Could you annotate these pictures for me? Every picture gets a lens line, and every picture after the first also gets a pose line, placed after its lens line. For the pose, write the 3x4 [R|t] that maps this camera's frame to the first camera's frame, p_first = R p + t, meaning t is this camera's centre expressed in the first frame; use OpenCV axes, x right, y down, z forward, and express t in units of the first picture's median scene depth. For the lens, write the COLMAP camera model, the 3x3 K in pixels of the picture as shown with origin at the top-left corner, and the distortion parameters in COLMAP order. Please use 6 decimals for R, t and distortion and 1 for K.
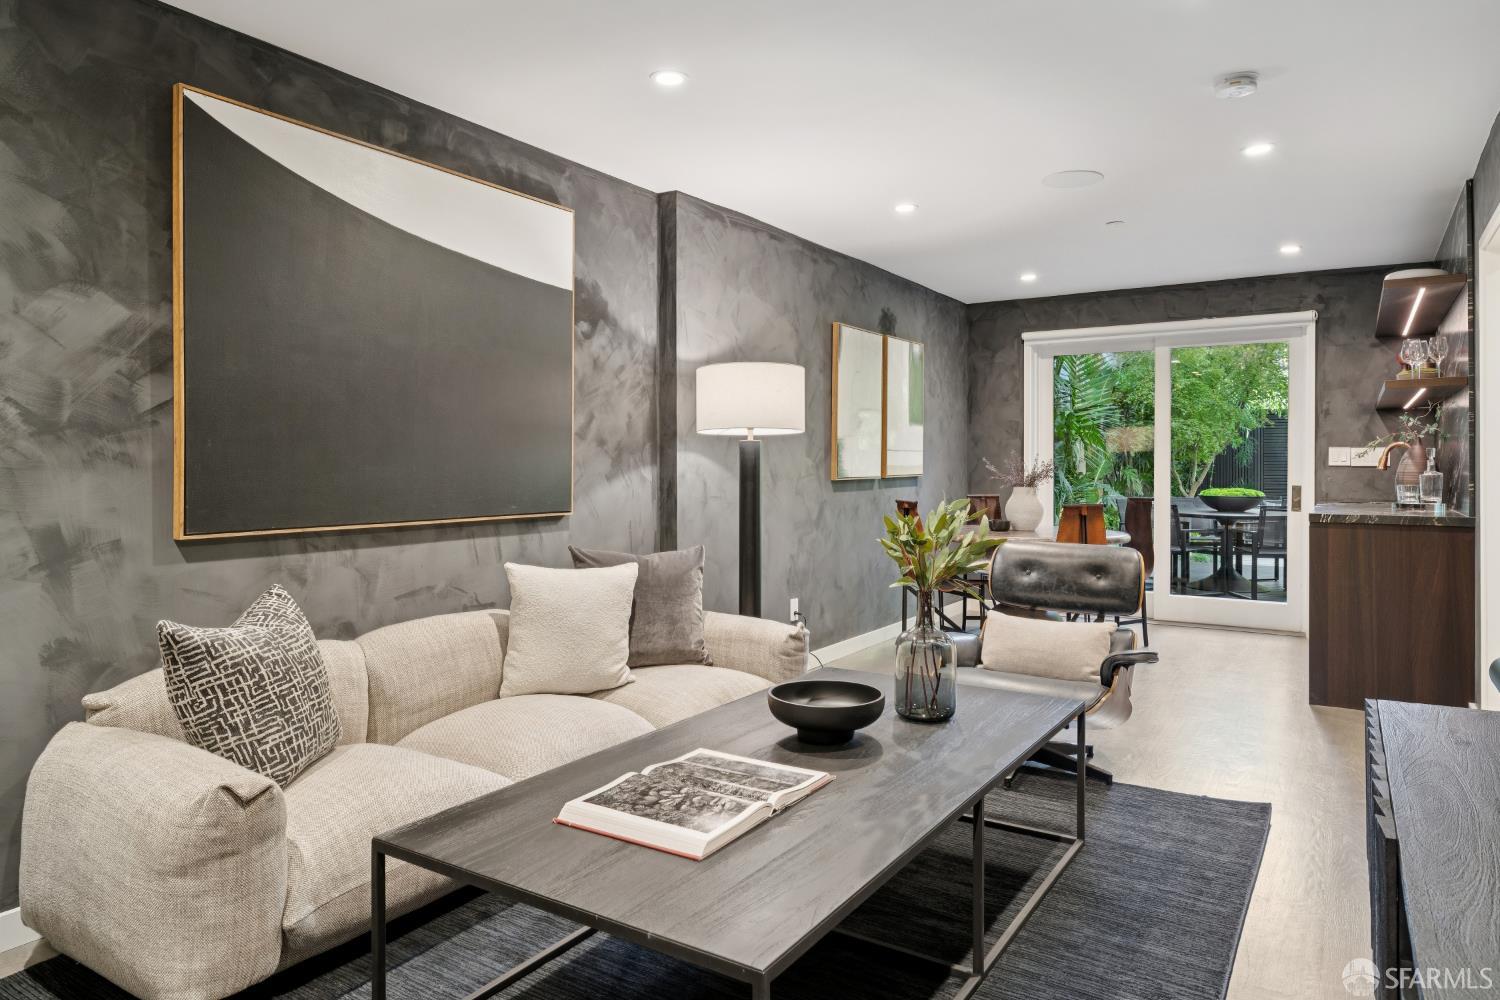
lens RADIAL K [[942.9, 0, 744.4], [0, 942.9, 463.8], [0, 0, 1]] dist [0.000143, -0.000734]
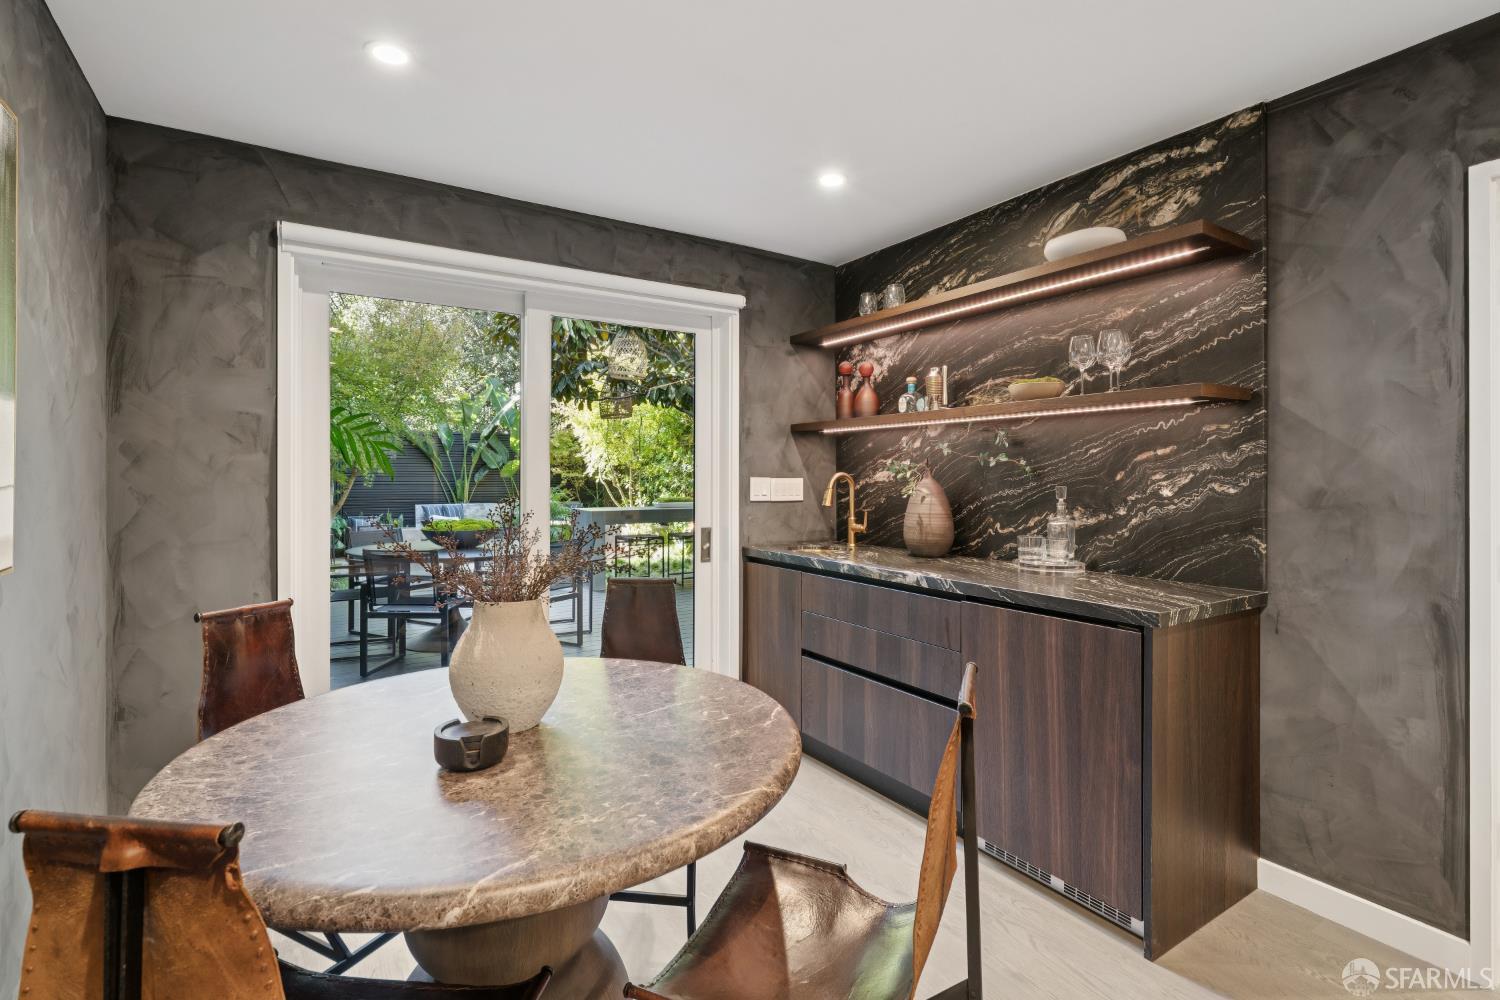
lens RADIAL K [[710.1, 0, 747.7], [0, 710.1, 473.3], [0, 0, 1]] dist [-0.000065, 0.000028]
pose [[0.415864, 0.002318, 0.909424, 0.087881], [-0.001749, 0.999997, -0.001749, -0.018885], [-0.909425, -0.000863, 0.415867, 0.735188]]
